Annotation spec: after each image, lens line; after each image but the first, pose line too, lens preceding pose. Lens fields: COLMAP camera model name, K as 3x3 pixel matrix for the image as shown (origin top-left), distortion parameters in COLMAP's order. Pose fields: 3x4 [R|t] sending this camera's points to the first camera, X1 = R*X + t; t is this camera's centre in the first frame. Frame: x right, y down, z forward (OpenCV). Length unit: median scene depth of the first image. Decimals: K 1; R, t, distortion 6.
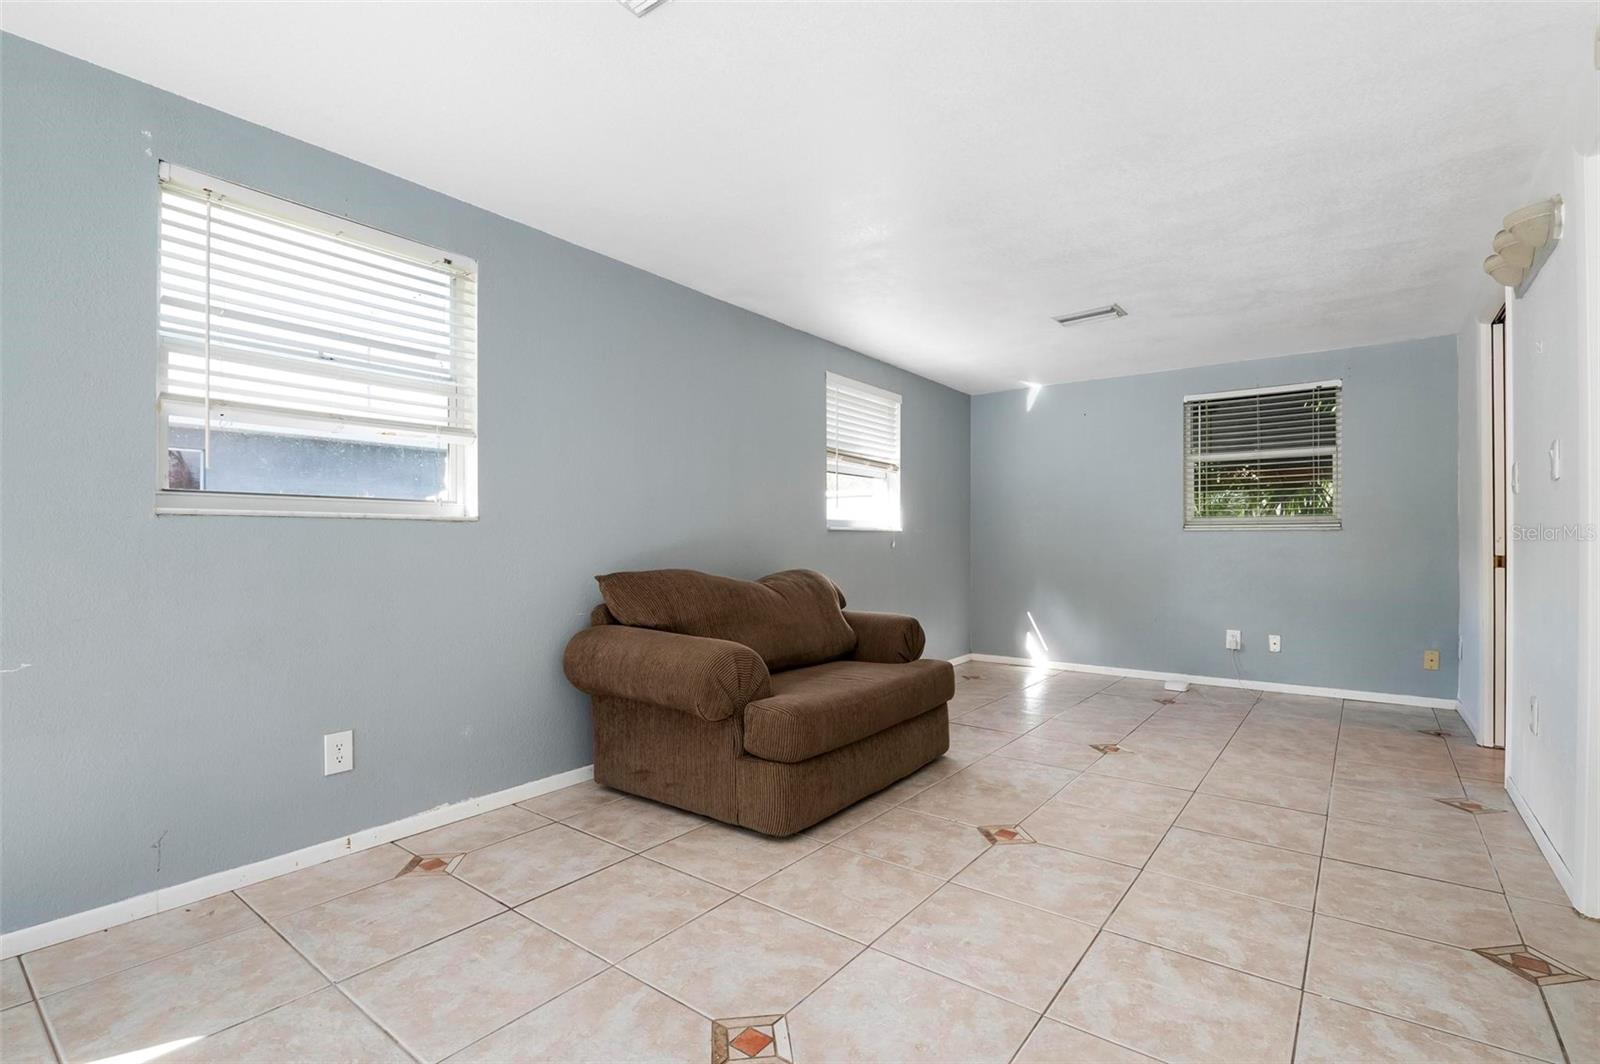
lens RADIAL K [[738.3, 0, 797.1], [0, 738.3, 545.8], [0, 0, 1]] dist [0.002758, -0.008411]
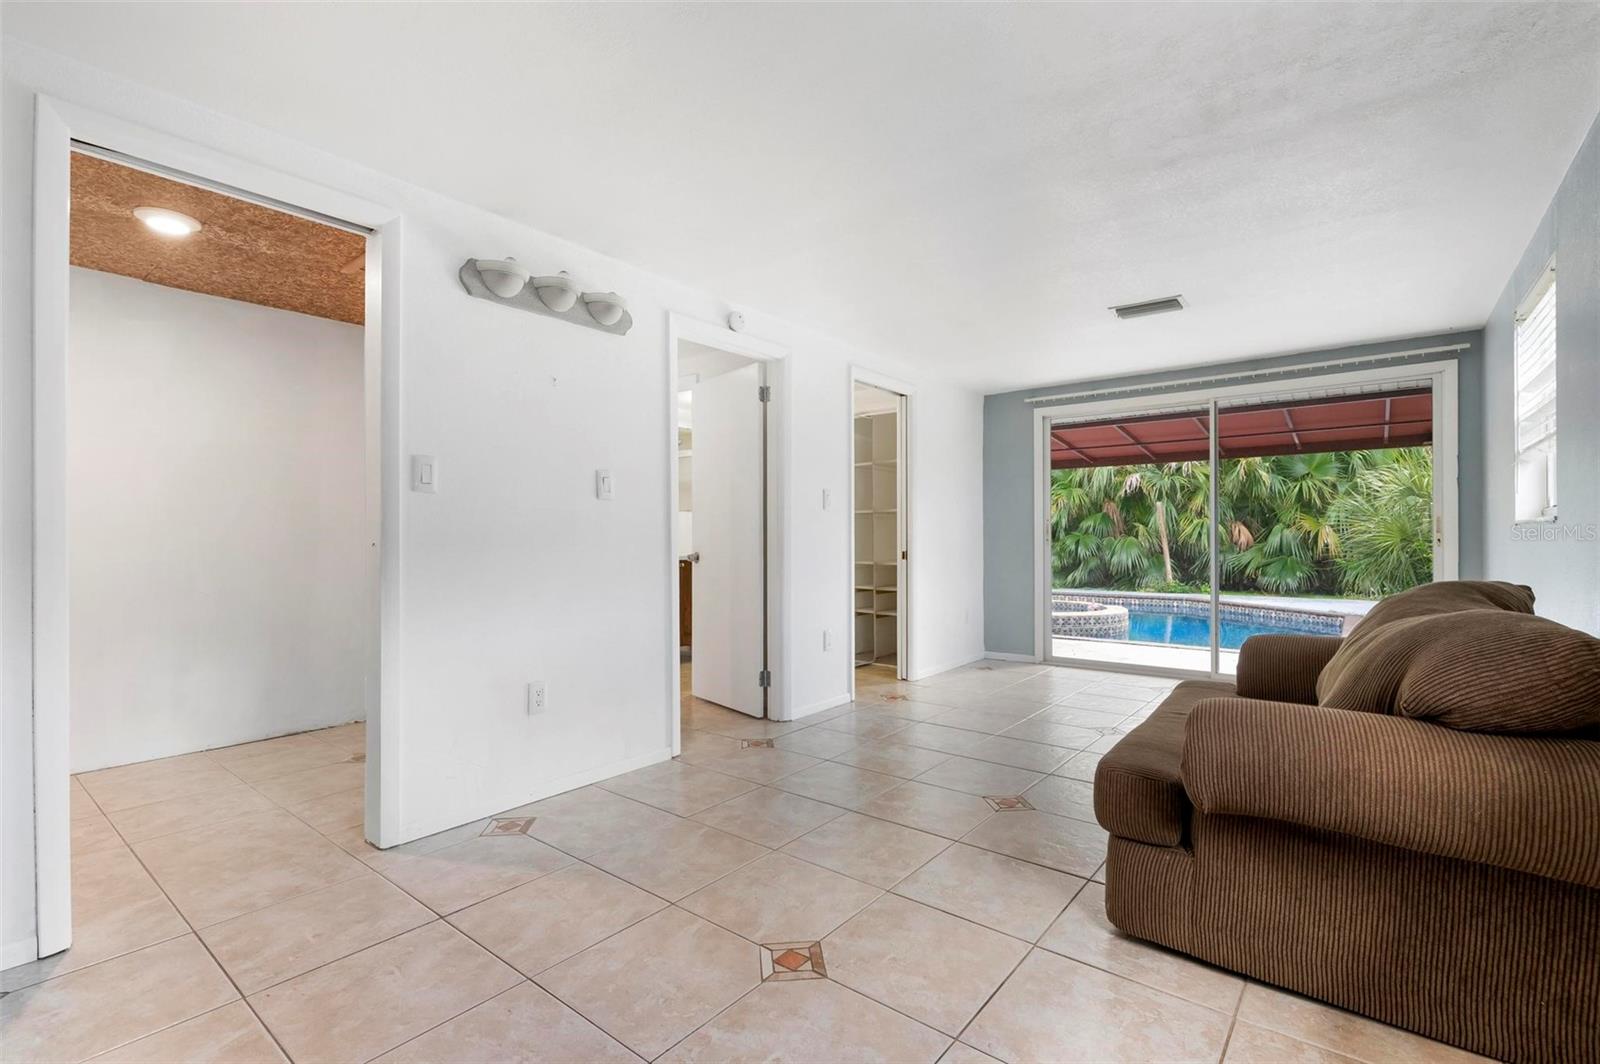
lens RADIAL K [[722.2, 0, 792.8], [0, 722.2, 539.3], [0, 0, 1]] dist [0.005894, -0.000180]
pose [[-0.999704, 0.003805, 0.024050, 0.542041], [0.003935, 0.999978, 0.005373, -0.017121], [-0.024029, 0.005466, -0.999696, 1.958940]]
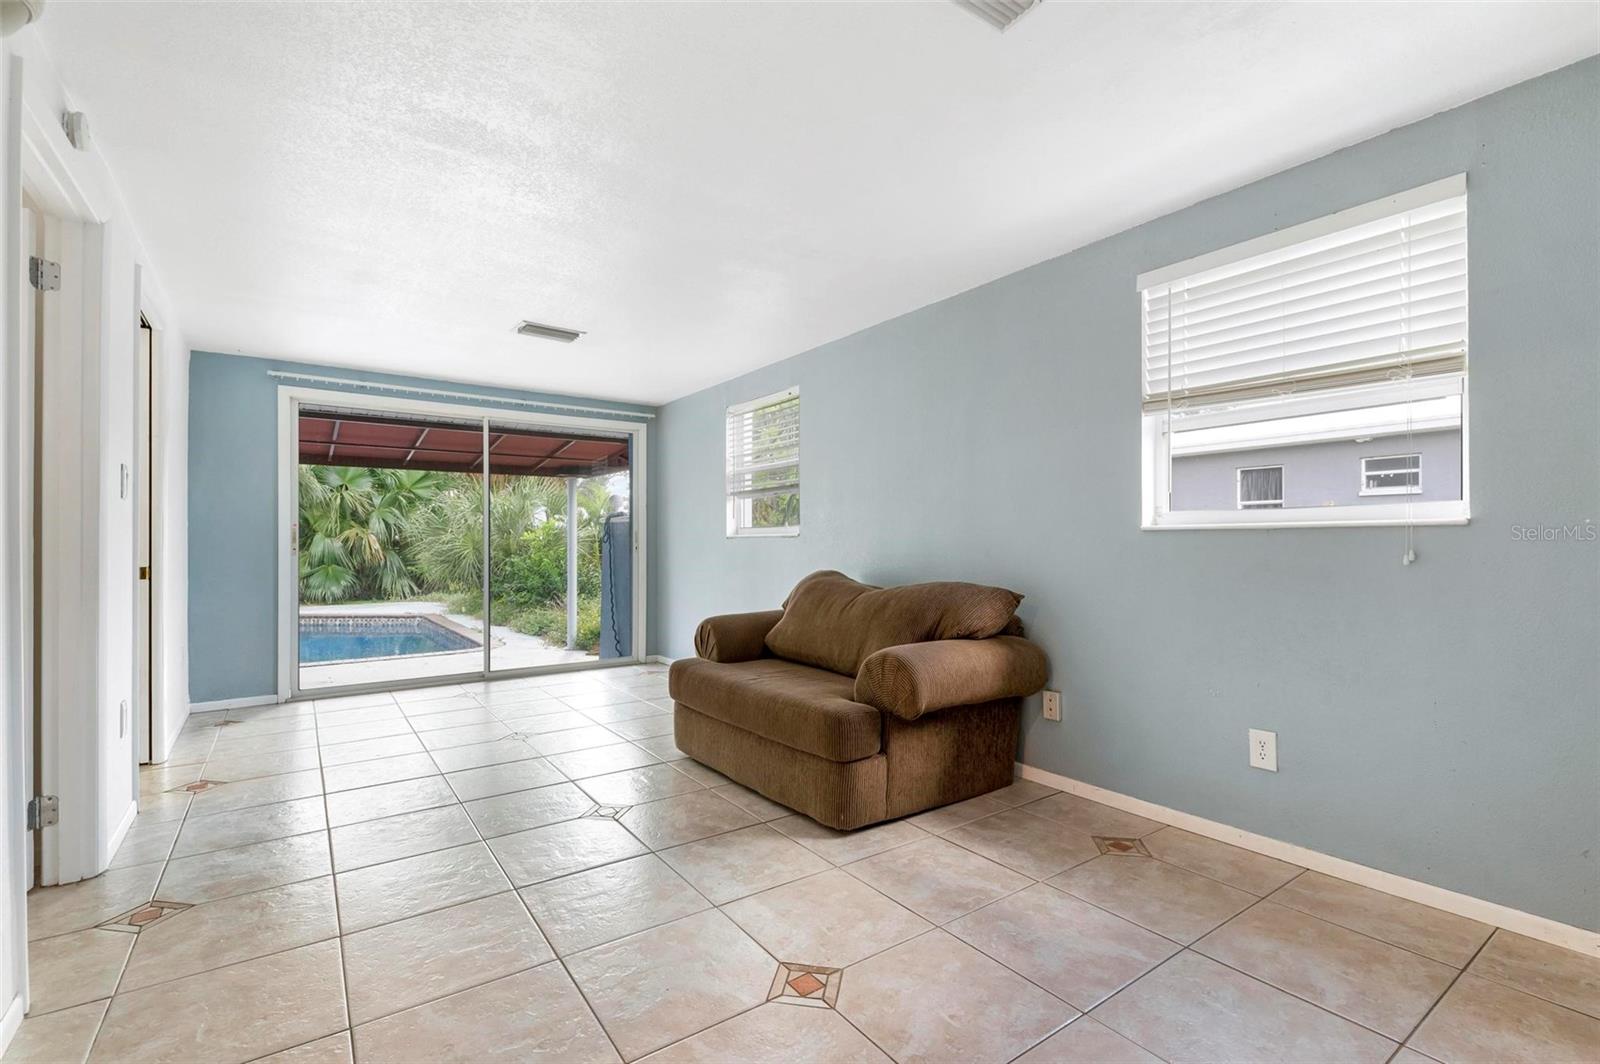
lens RADIAL K [[713.0, 0, 807.4], [0, 713.0, 546.9], [0, 0, 1]] dist [0.007863, -0.000074]
pose [[-0.288580, 0.004135, -0.957447, 1.144556], [-0.001152, 0.999988, 0.004666, -0.015606], [0.957455, 0.002449, -0.288572, 1.492002]]
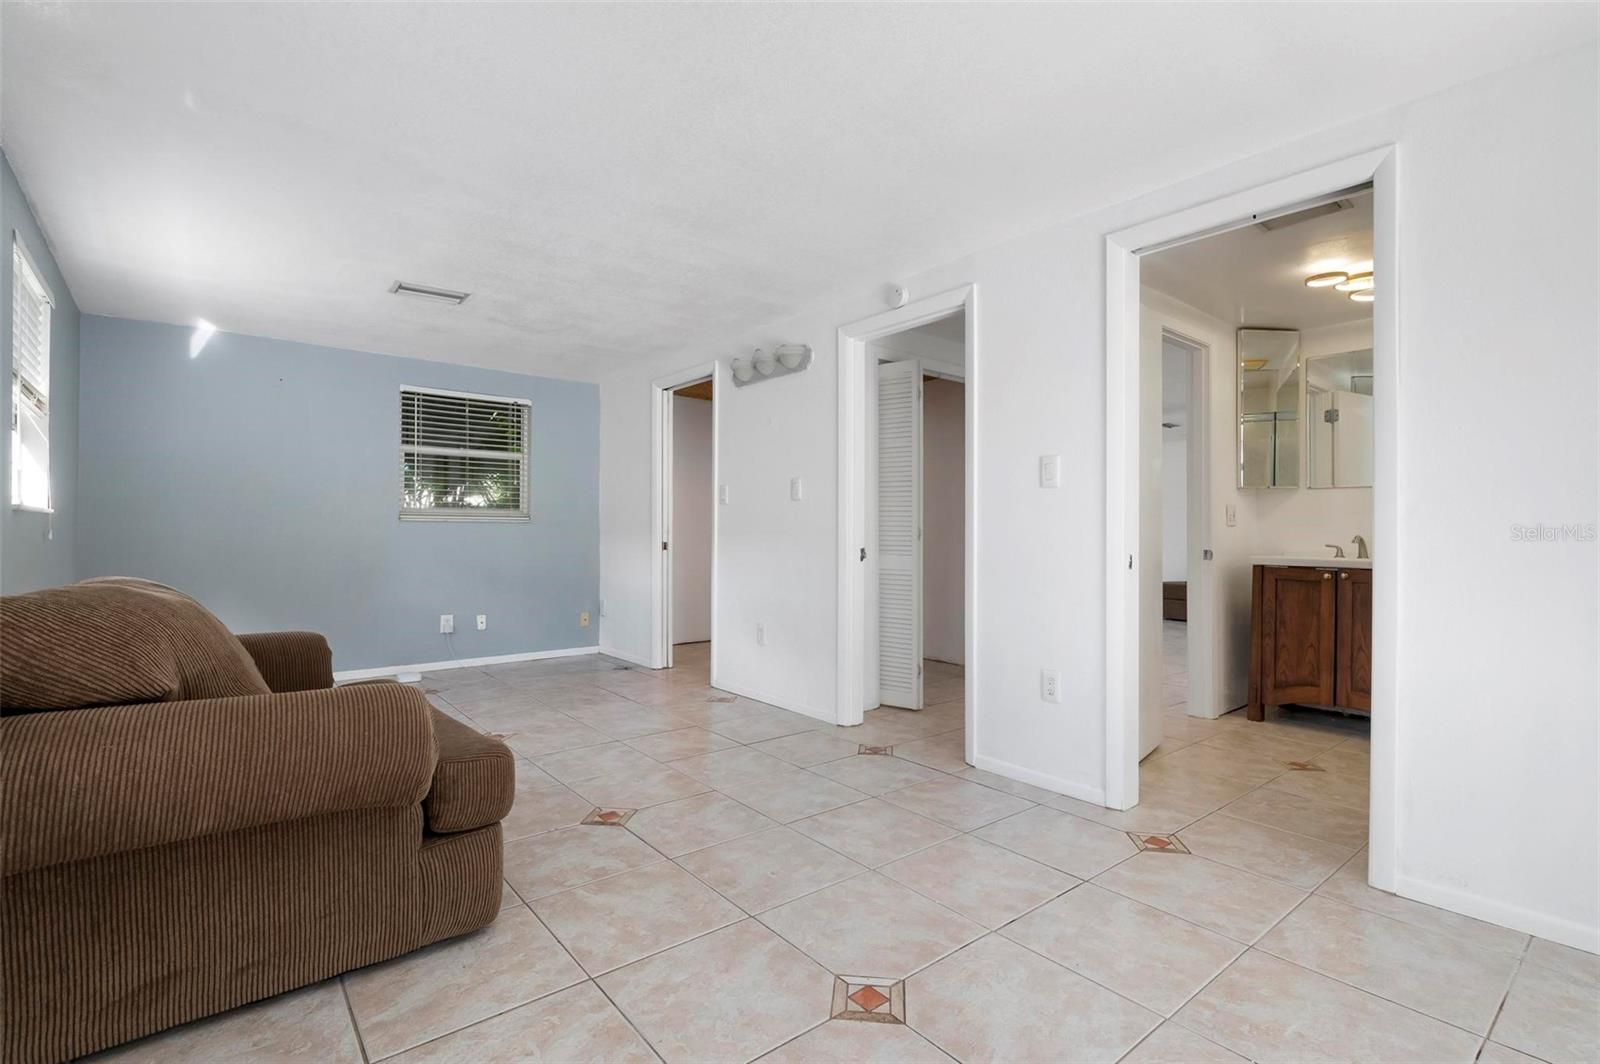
lens RADIAL K [[738.5, 0, 817.2], [0, 738.5, 538.9], [0, 0, 1]] dist [0.002546, -0.000088]
pose [[0.225075, -0.006766, 0.974318, -0.613031], [0.000455, 0.999977, 0.006839, -0.004621], [-0.974341, -0.001096, 0.225072, 0.450341]]
